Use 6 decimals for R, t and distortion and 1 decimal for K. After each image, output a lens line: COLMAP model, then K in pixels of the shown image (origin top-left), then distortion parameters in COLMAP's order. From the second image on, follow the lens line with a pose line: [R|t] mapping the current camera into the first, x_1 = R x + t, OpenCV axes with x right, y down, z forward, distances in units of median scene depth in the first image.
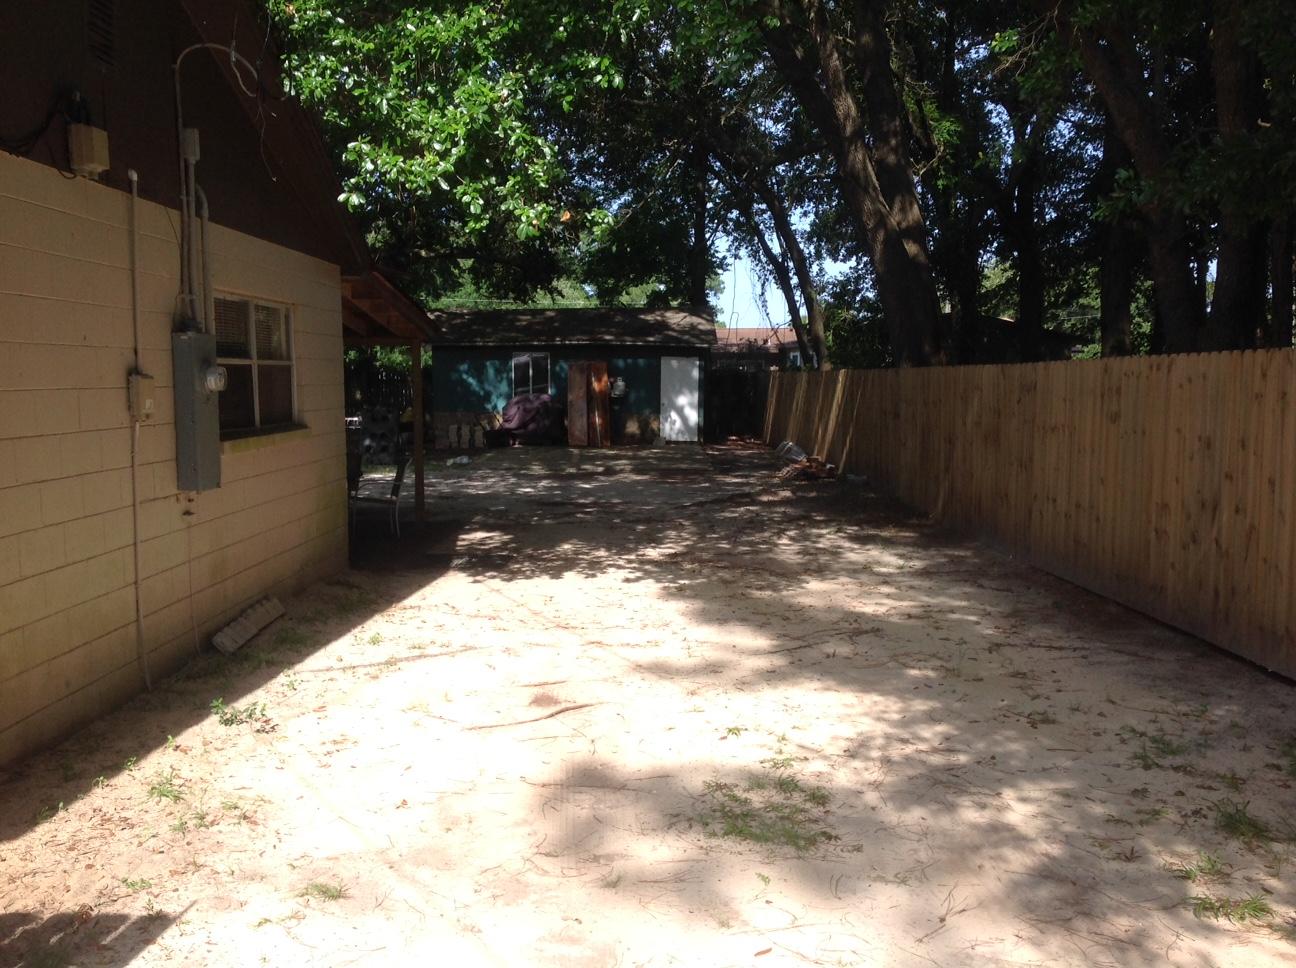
lens RADIAL K [[1214.5, 0, 642.5], [0, 1214.5, 484.2], [0, 0, 1]] dist [0.122990, -0.242351]
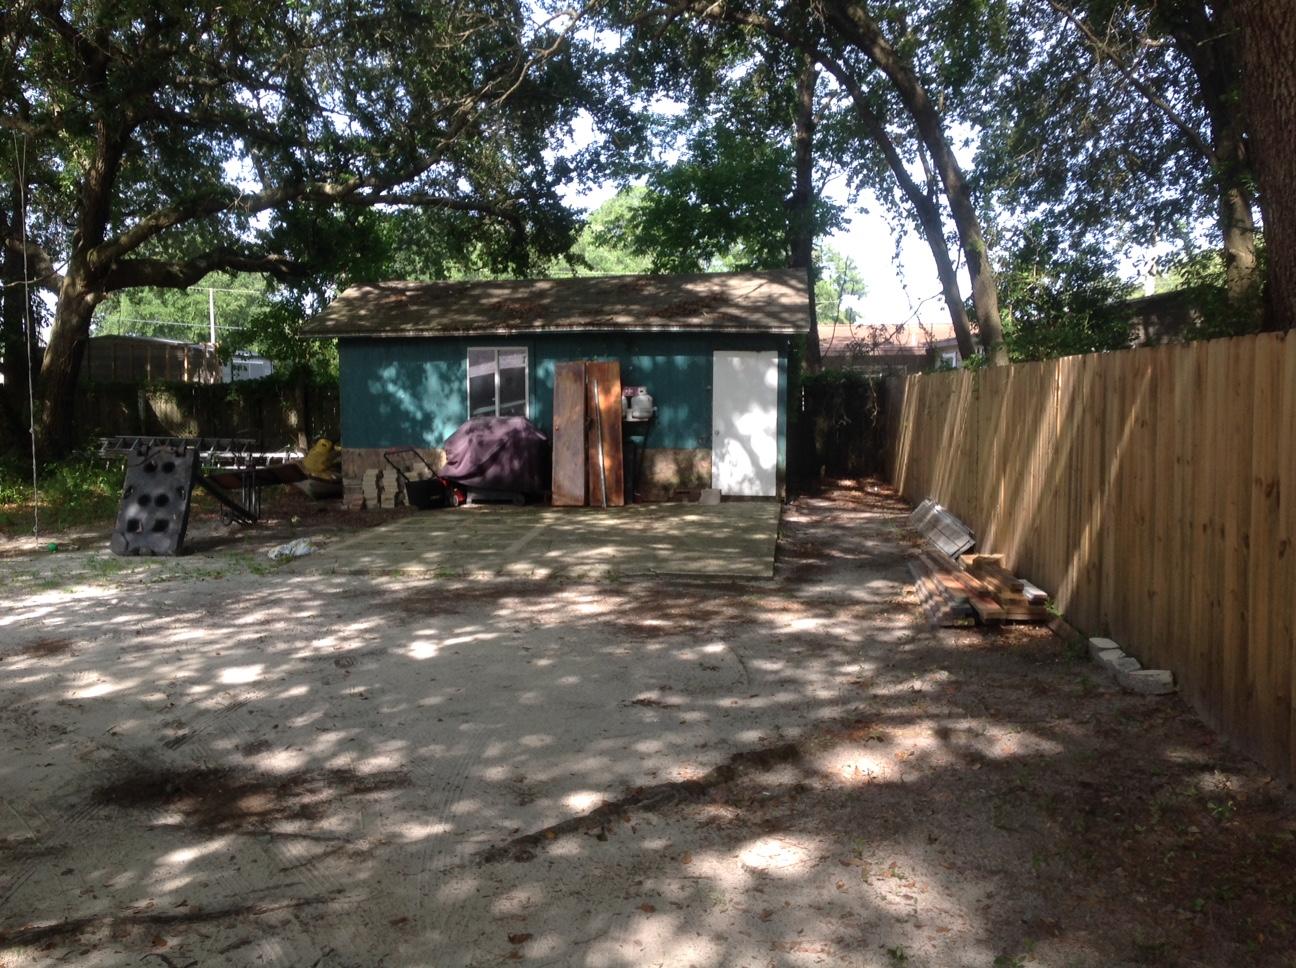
lens RADIAL K [[1287.8, 0, 648.0], [0, 1287.8, 484.0], [0, 0, 1]] dist [0.213438, -0.370188]
pose [[0.994445, -0.002988, -0.105213, 0.048731], [0.001449, 0.999891, -0.014692, -0.031571], [0.105246, 0.014458, 0.994341, 0.376468]]
